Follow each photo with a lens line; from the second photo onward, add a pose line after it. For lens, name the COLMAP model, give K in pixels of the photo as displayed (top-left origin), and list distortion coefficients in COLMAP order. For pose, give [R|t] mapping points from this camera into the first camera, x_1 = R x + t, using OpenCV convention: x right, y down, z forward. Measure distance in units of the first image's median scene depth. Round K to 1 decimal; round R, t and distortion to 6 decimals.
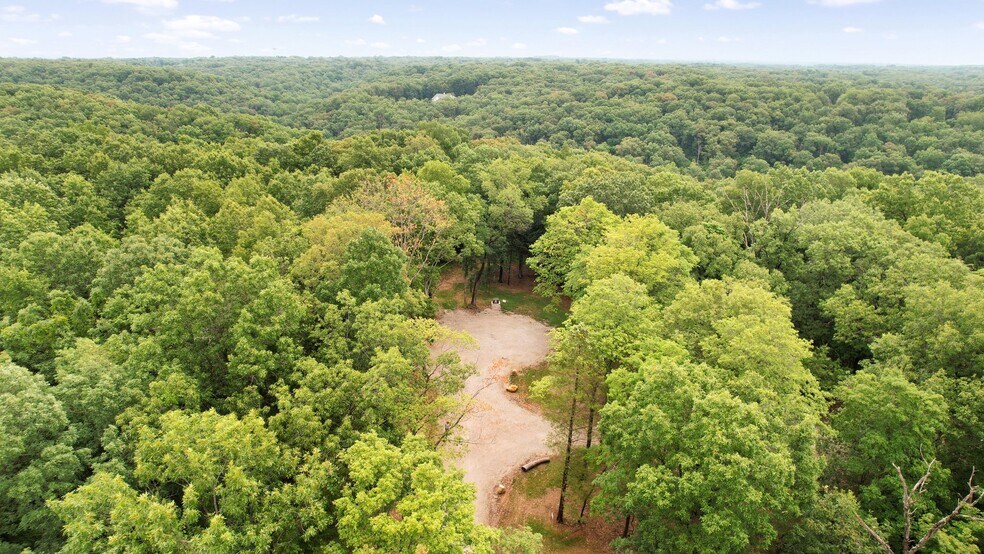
lens RADIAL K [[635.7, 0, 491.9], [0, 635.7, 277.1], [0, 0, 1]] dist [-0.052034, 0.043186]
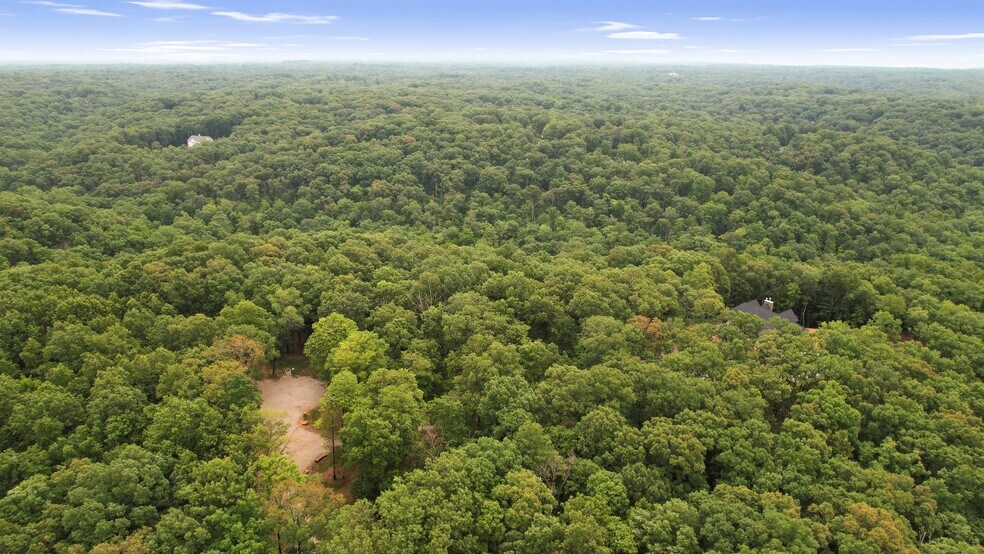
lens RADIAL K [[635.7, 0, 491.9], [0, 635.7, 277.2], [0, 0, 1]] dist [-0.052034, 0.043186]
pose [[0.933557, -0.123527, 0.336471, -0.005478], [0.122294, 0.992180, 0.024942, -0.045341], [-0.336921, 0.017864, 0.941363, -0.187524]]
